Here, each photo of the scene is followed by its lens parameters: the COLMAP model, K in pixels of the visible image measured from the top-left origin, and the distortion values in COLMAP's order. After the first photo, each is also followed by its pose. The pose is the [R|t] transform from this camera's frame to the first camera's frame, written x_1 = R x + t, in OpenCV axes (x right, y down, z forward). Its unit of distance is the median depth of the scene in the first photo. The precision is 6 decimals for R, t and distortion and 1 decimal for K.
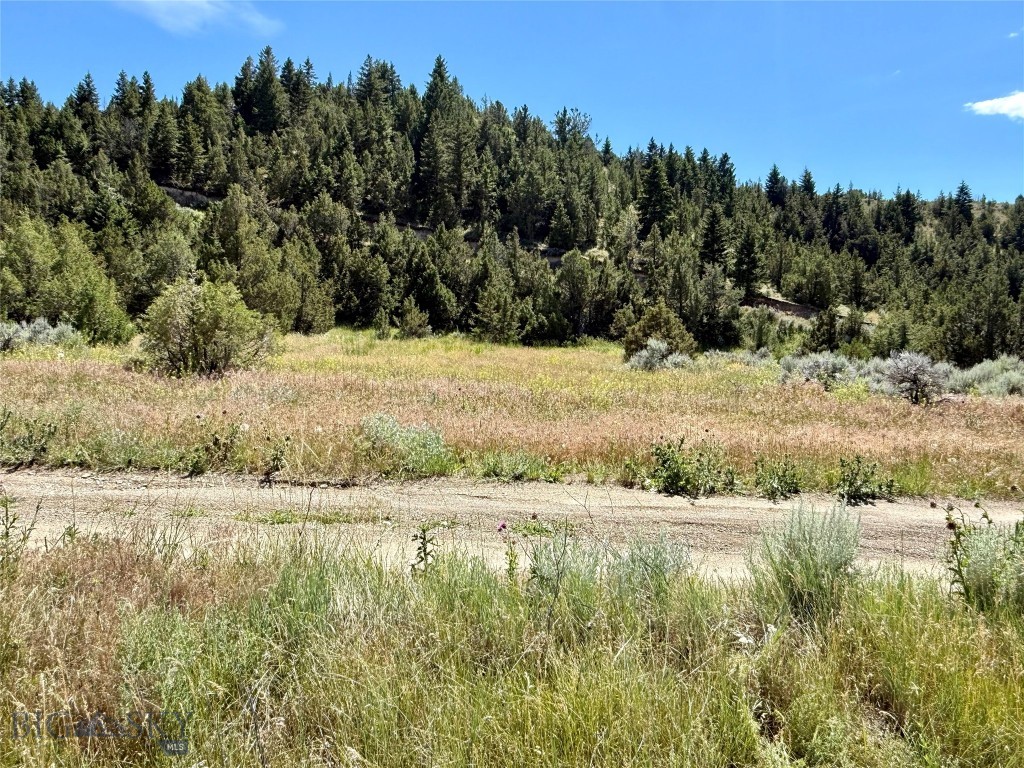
lens RADIAL K [[672.0, 0, 512.0], [0, 672.0, 384.0], [0, 0, 1]] dist [-0.000569, -0.000801]
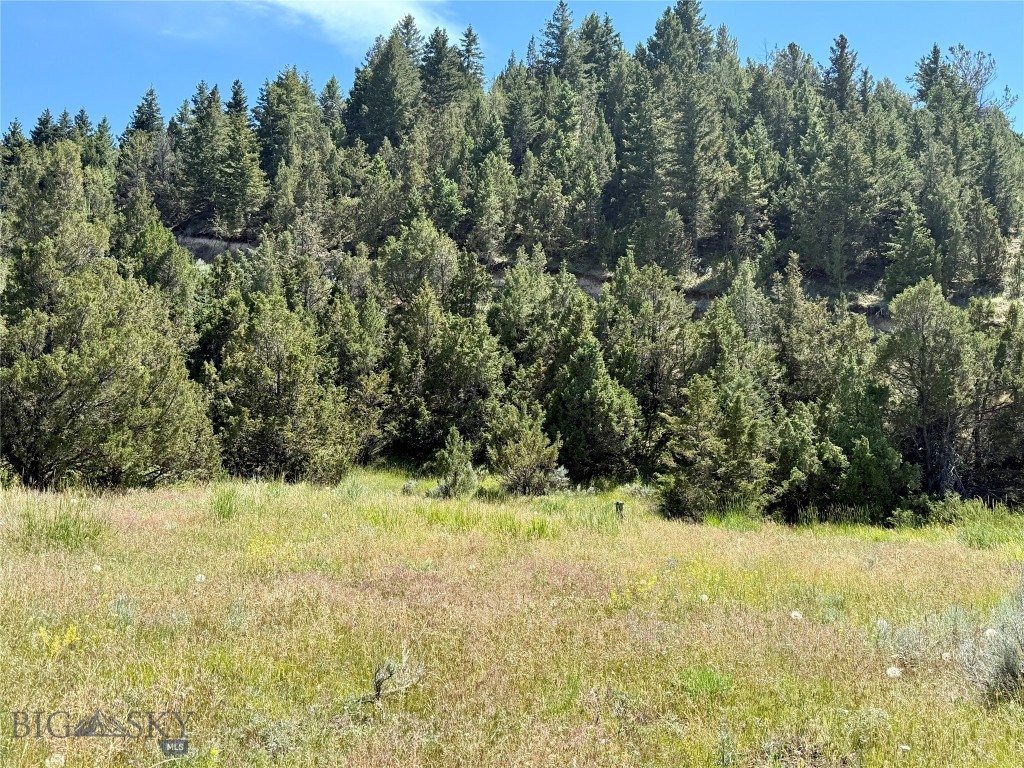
lens RADIAL K [[1057.6, 0, 512.0], [0, 1057.6, 384.0], [0, 0, 1]] dist [0.191319, -0.461175]
pose [[0.942923, -0.021787, -0.332298, 0.057211], [-0.038080, 0.984257, -0.172590, -0.015396], [0.330827, 0.175393, 0.927249, 0.258591]]
